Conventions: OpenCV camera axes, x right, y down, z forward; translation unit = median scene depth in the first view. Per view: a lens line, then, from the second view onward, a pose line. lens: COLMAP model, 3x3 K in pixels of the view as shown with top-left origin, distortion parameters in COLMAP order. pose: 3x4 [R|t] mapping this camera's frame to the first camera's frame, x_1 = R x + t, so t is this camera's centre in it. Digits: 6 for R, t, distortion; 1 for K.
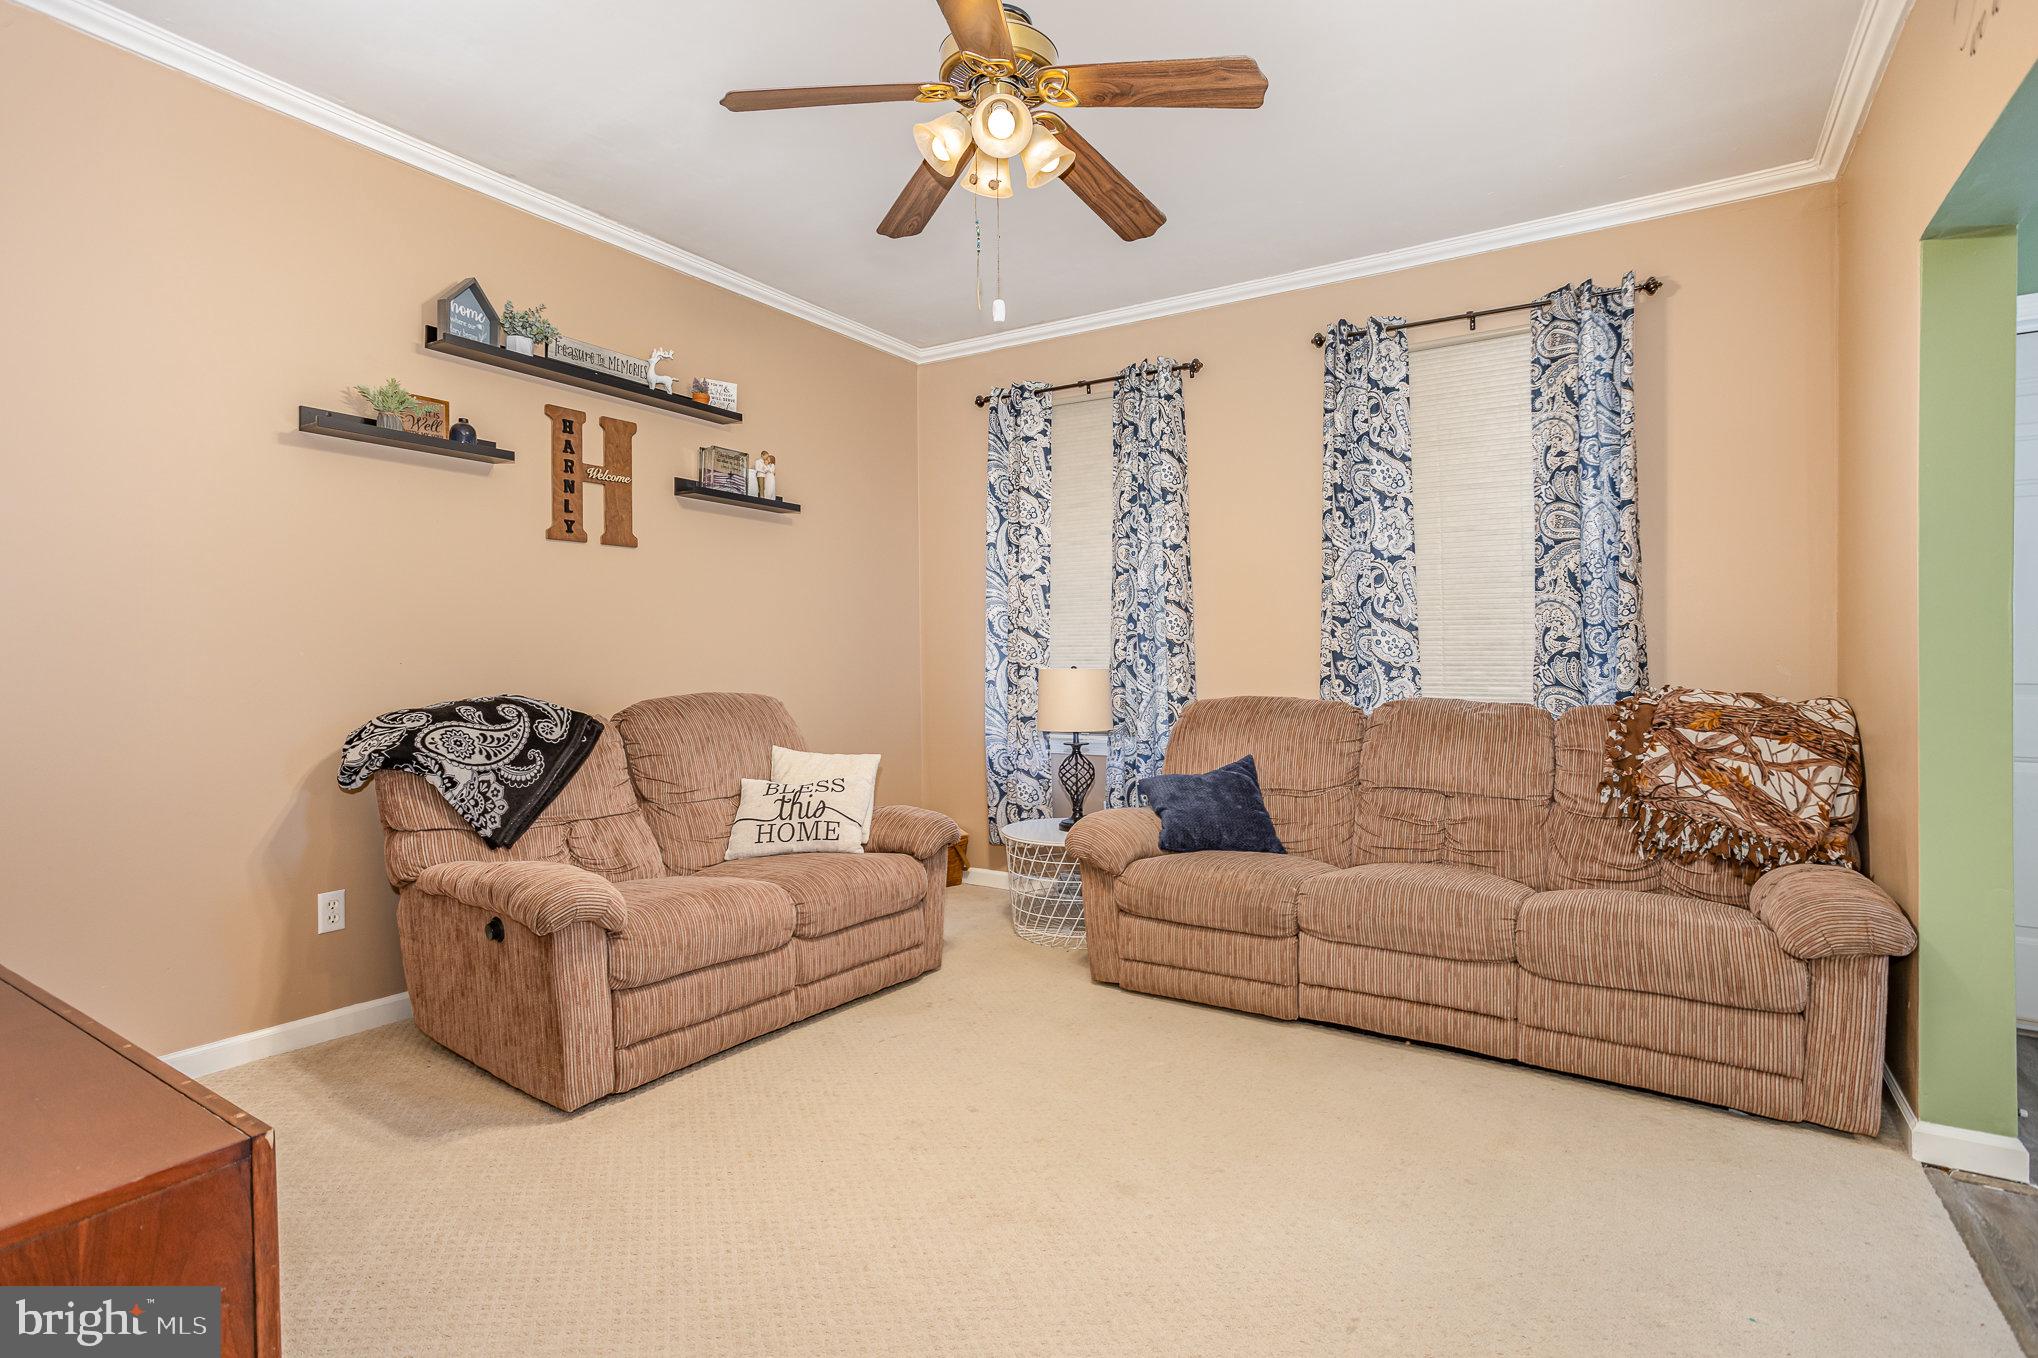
lens RADIAL K [[974.2, 0, 1027.5], [0, 974.2, 651.0], [0, 0, 1]] dist [-0.024068, 0.007867]
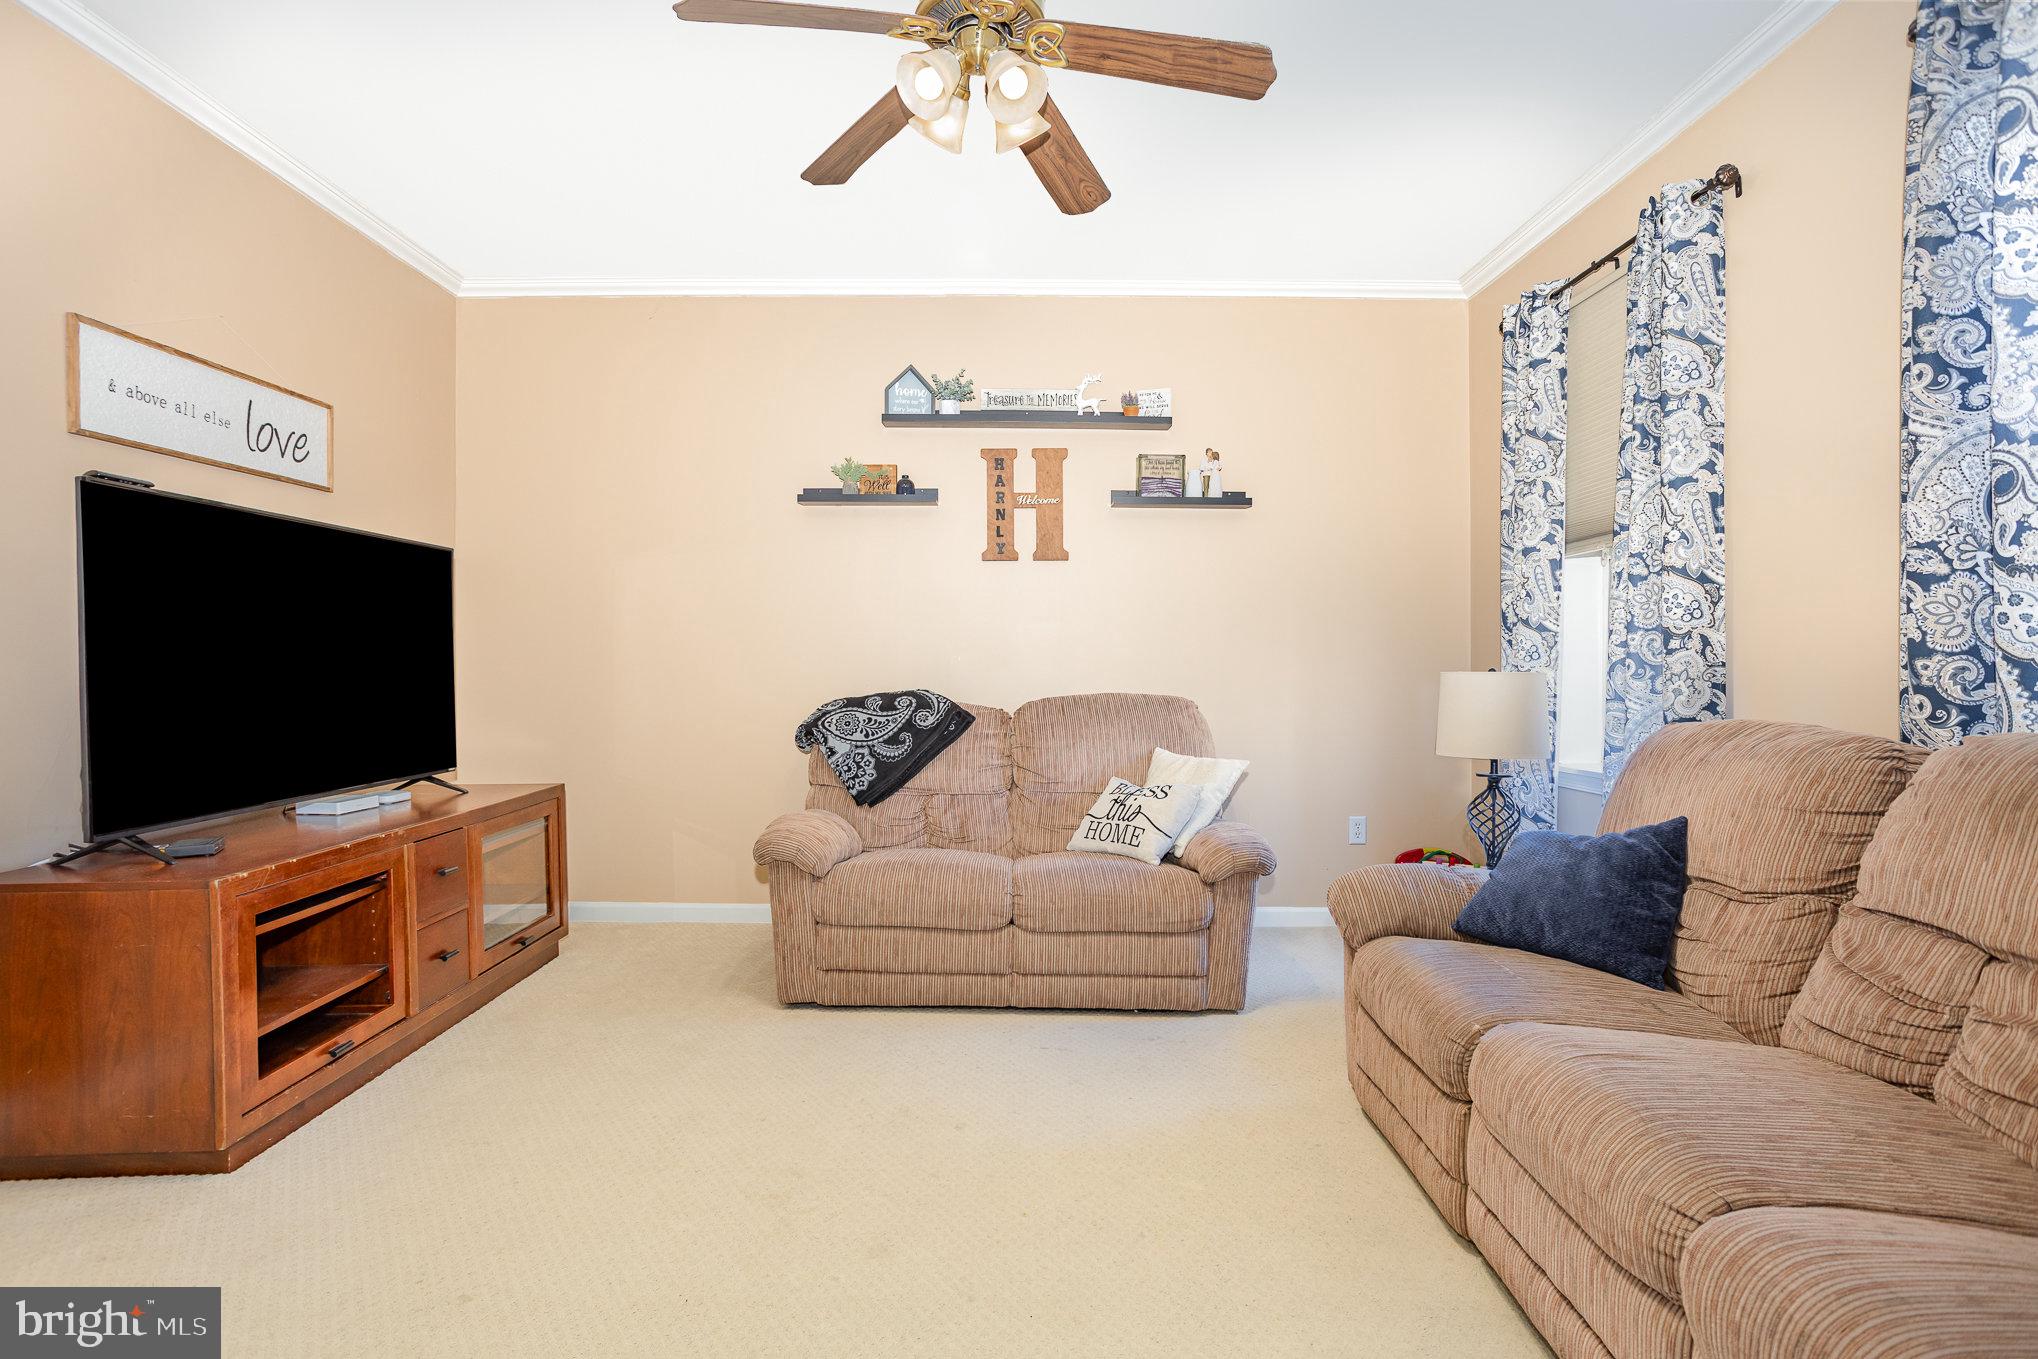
lens RADIAL K [[974.2, 0, 1029.3], [0, 974.2, 679.2], [0, 0, 1]] dist [-0.024068, 0.007867]
pose [[0.563147, 0.009899, -0.826297, 0.526777], [0.005475, 0.999862, 0.015710, 0.011750], [0.826338, -0.013371, 0.563015, 0.359519]]
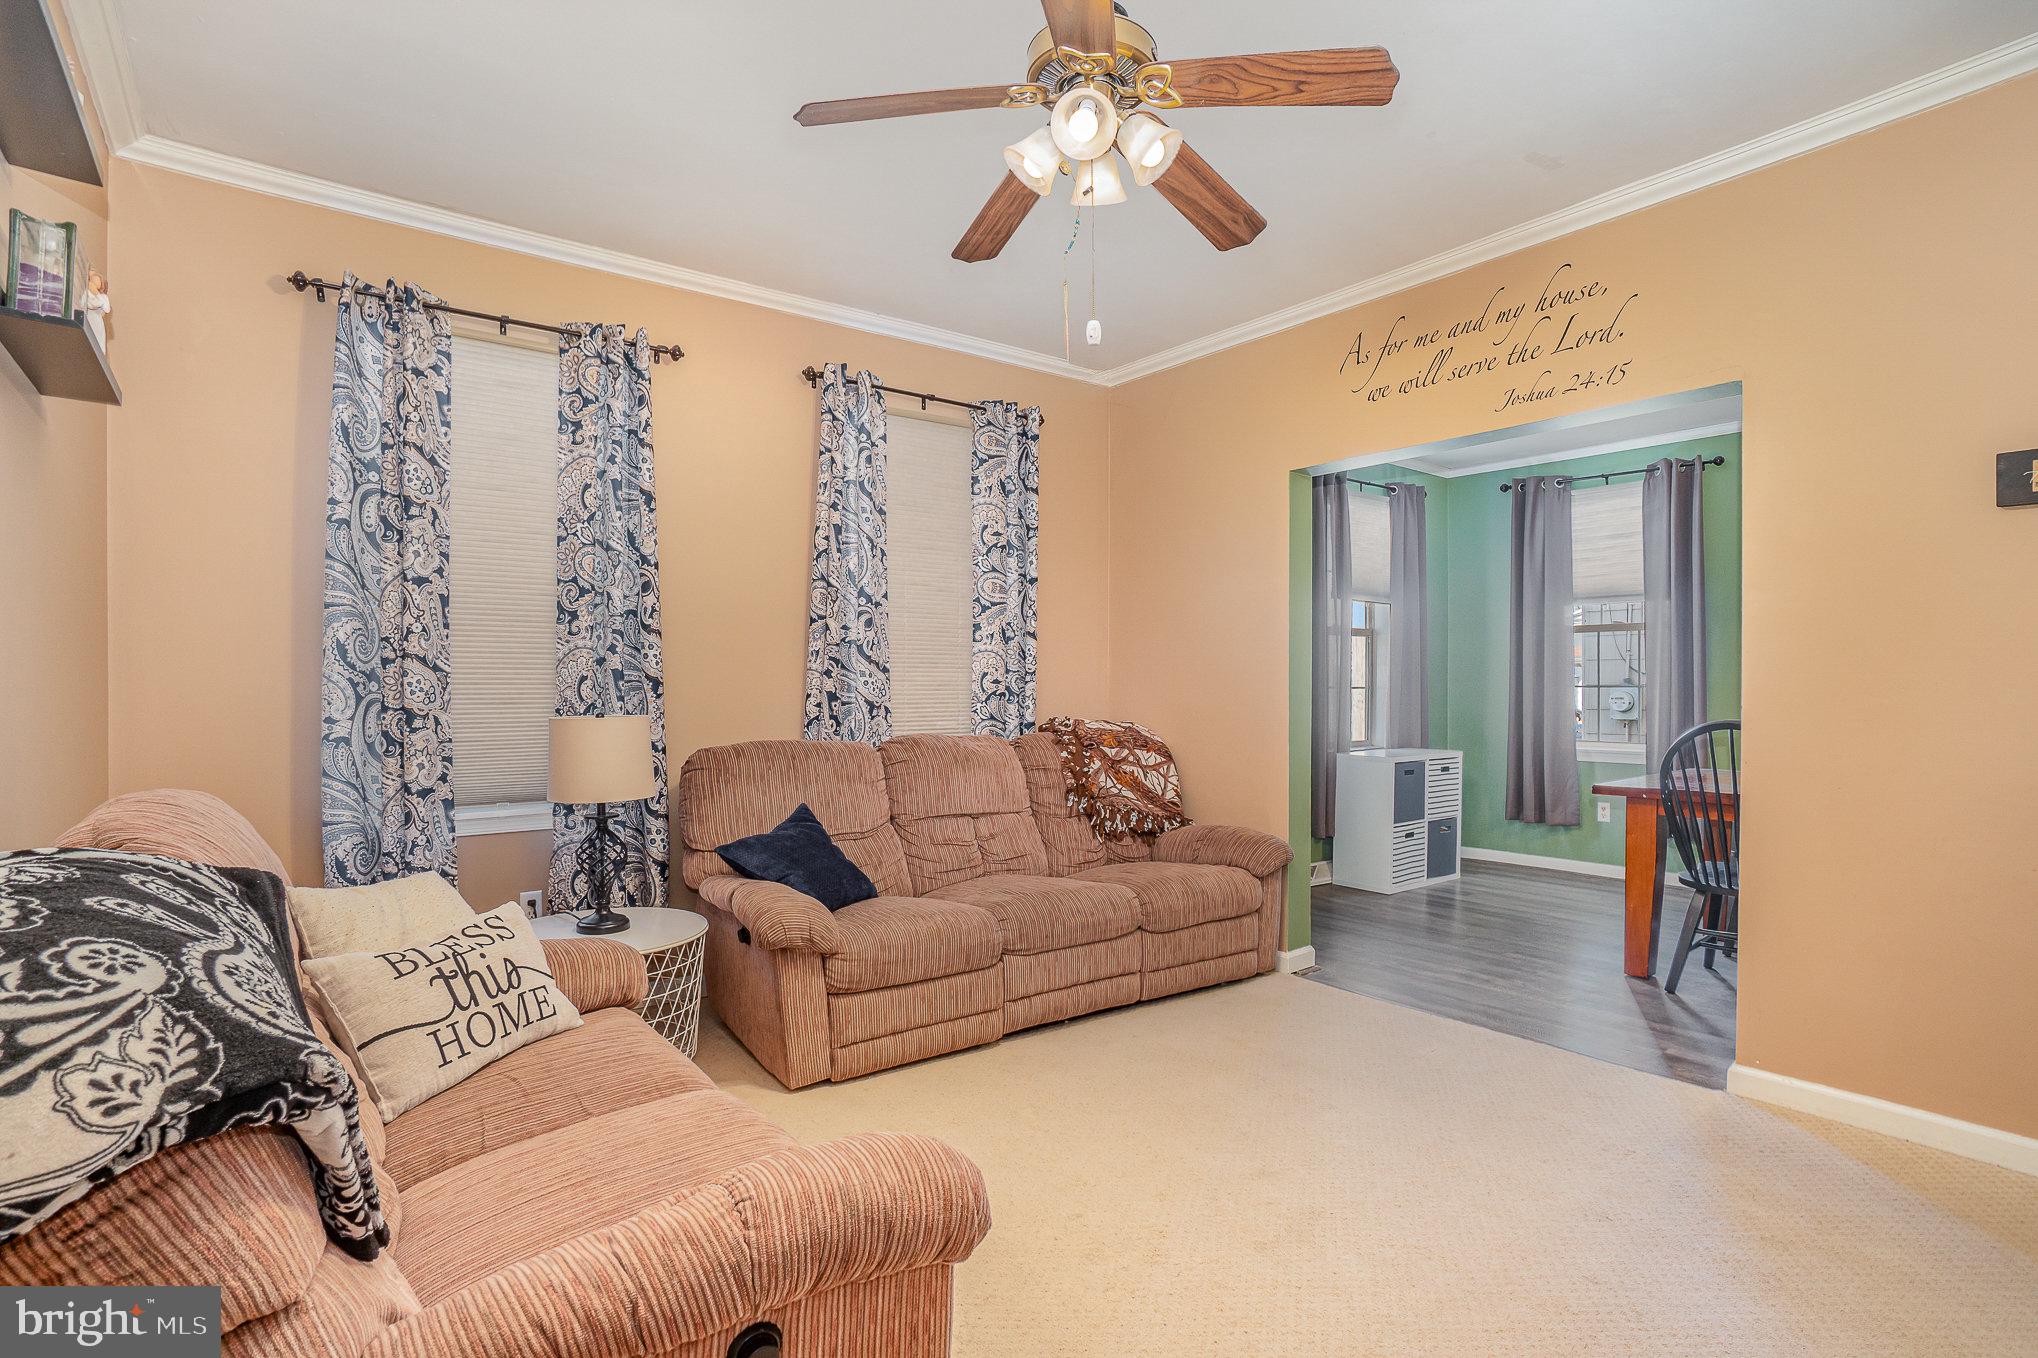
lens RADIAL K [[1014.6, 0, 1005.0], [0, 1014.6, 682.5], [0, 0, 1]] dist [-0.034088, 0.000253]
pose [[0.362854, 0.001300, 0.931845, -0.655602], [-0.008404, 0.999963, 0.001878, -0.014150], [-0.931808, -0.008512, 0.362852, 0.503989]]
